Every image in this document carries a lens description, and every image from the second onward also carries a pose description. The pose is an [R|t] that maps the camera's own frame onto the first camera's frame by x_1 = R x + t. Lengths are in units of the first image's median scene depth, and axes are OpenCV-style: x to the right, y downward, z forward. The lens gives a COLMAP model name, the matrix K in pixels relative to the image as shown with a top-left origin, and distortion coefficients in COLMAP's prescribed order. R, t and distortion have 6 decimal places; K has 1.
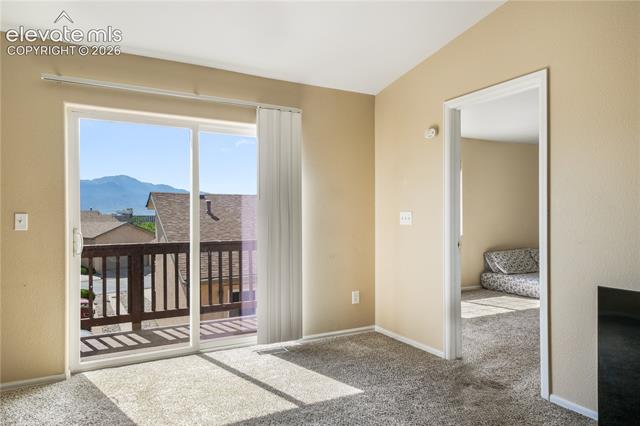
lens RADIAL K [[415.4, 0, 314.8], [0, 415.4, 203.2], [0, 0, 1]] dist [0.025447, 0.000495]
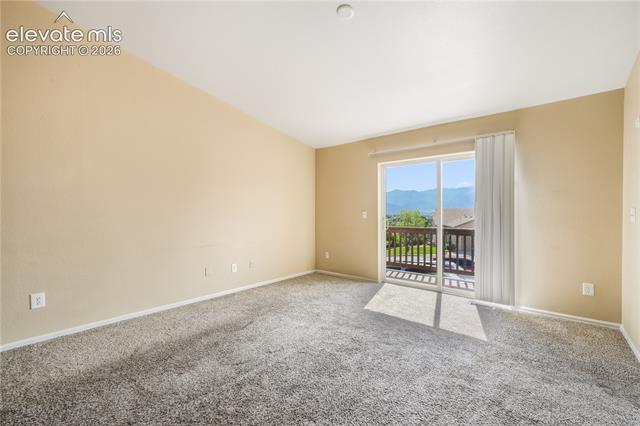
lens RADIAL K [[277.2, 0, 319.2], [0, 277.2, 213.4], [0, 0, 1]] dist [0.005854, 0.000198]
pose [[0.364092, 0.005756, -0.931345, 0.623707], [0.031623, 0.999328, 0.018538, -0.004423], [0.930826, -0.036201, 0.363666, 0.132474]]
